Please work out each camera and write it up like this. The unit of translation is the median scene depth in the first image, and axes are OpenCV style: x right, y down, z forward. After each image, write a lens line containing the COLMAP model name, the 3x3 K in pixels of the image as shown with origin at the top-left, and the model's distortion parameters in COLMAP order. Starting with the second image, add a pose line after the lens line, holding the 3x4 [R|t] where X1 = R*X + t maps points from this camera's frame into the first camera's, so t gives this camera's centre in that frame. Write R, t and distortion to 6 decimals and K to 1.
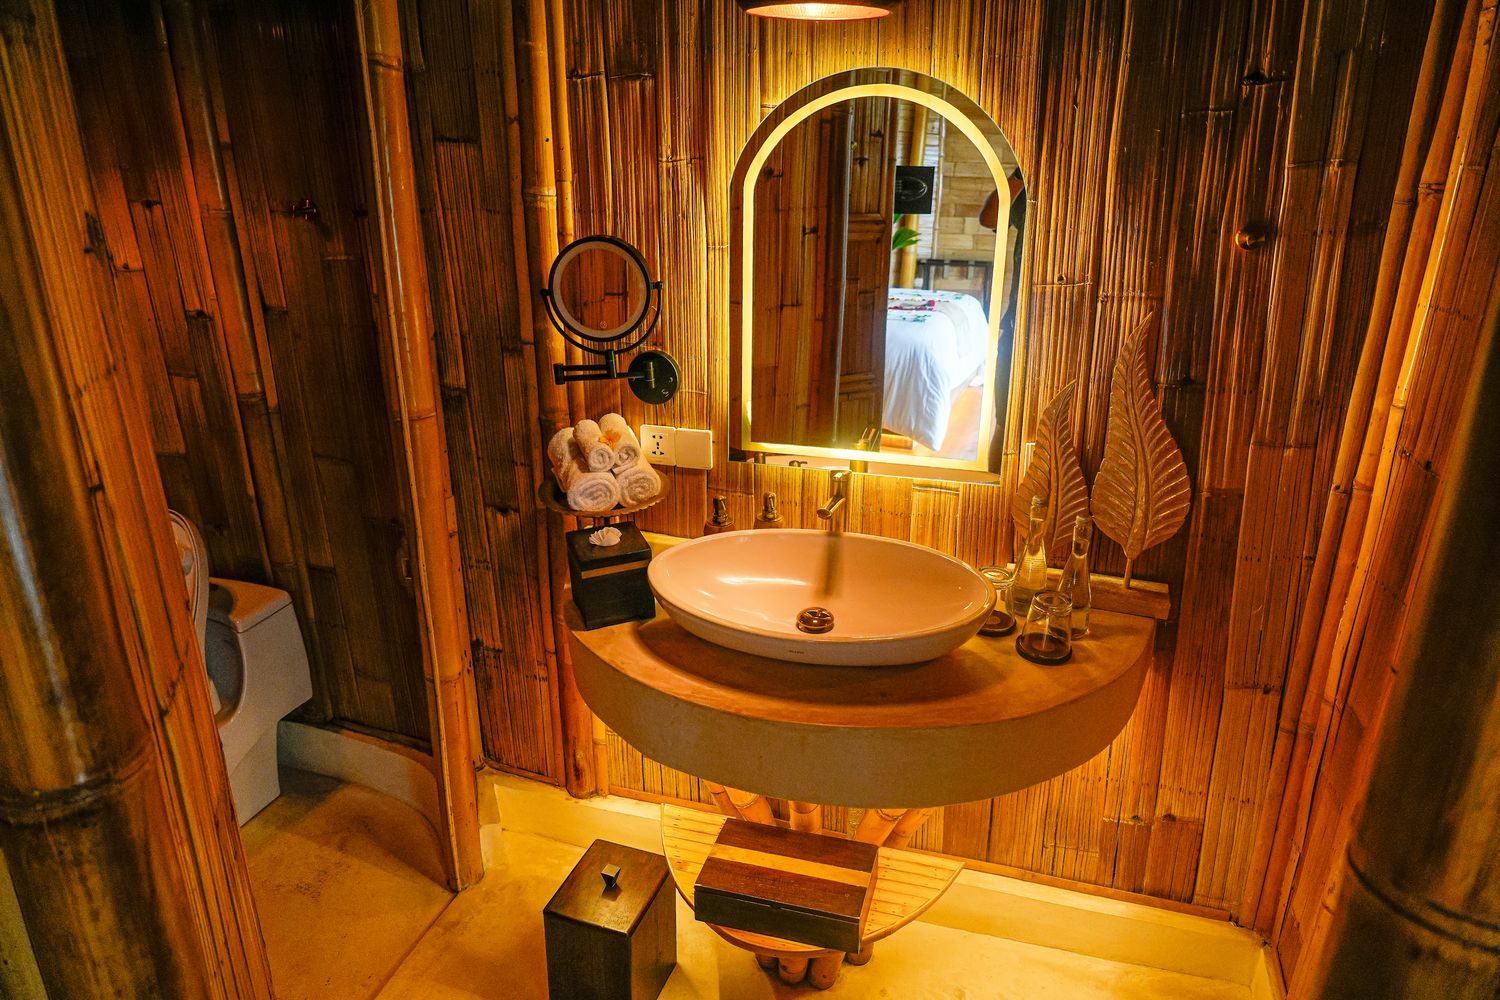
lens RADIAL K [[1014.7, 0, 753.5], [0, 1014.7, 499.0], [0, 0, 1]] dist [0.002090, -0.000197]
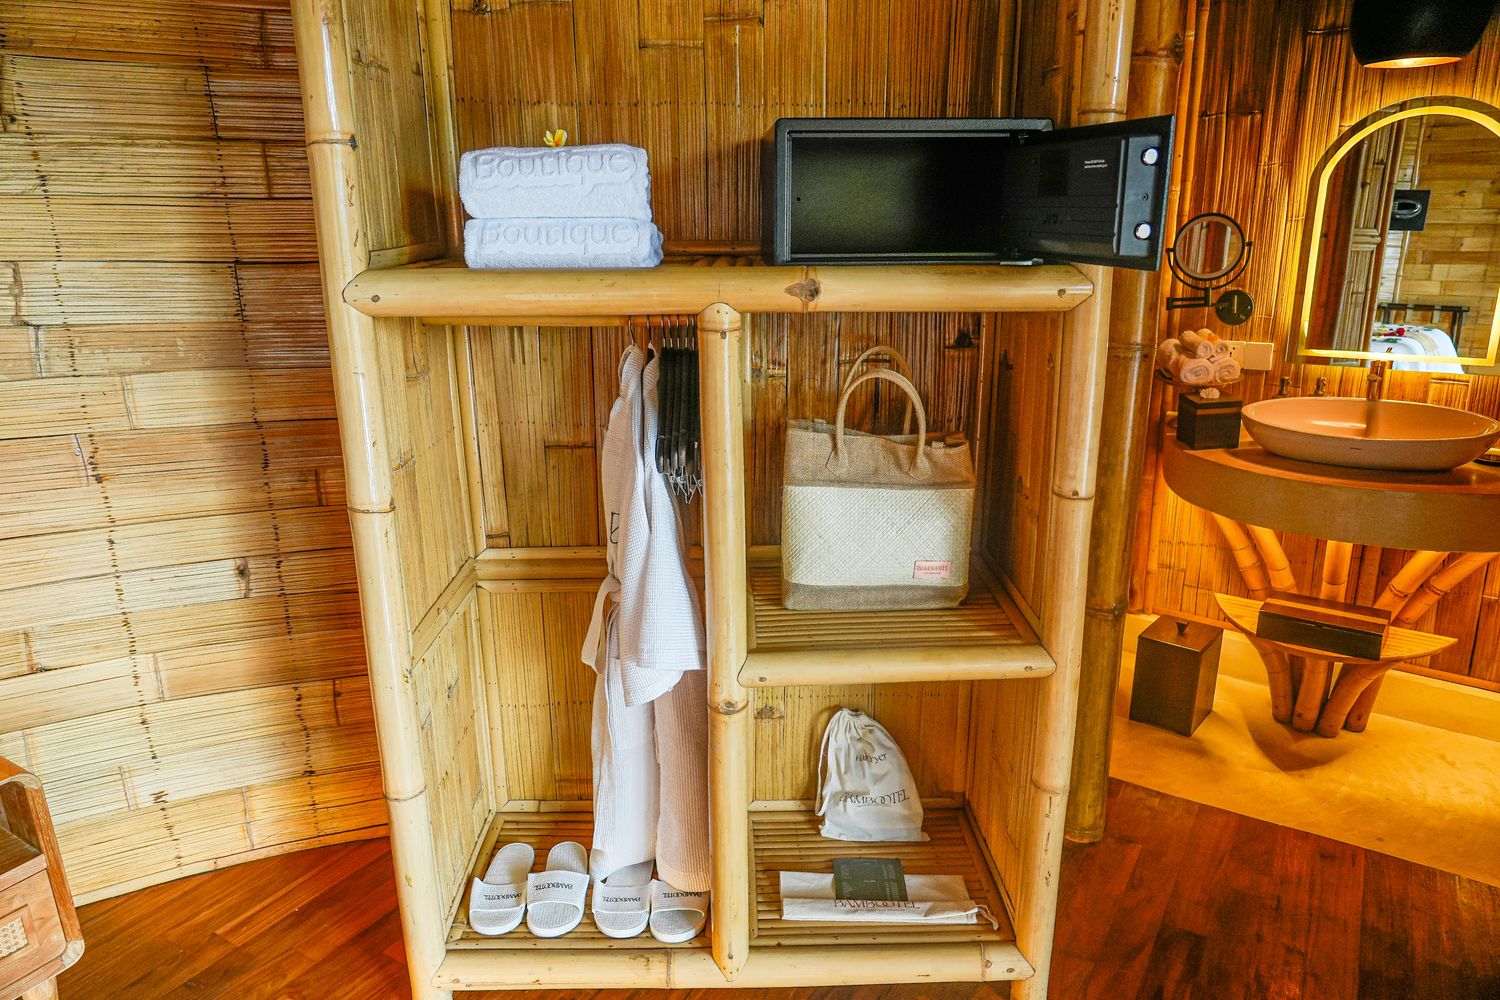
lens RADIAL K [[1026.3, 0, 749.8], [0, 1026.3, 504.6], [0, 0, 1]] dist [0.006630, 0.005031]
pose [[0.935006, 0.076648, -0.346249, -0.229667], [-0.099366, 0.993877, -0.048314, 0.333406], [0.340426, 0.079579, 0.936898, -0.696472]]
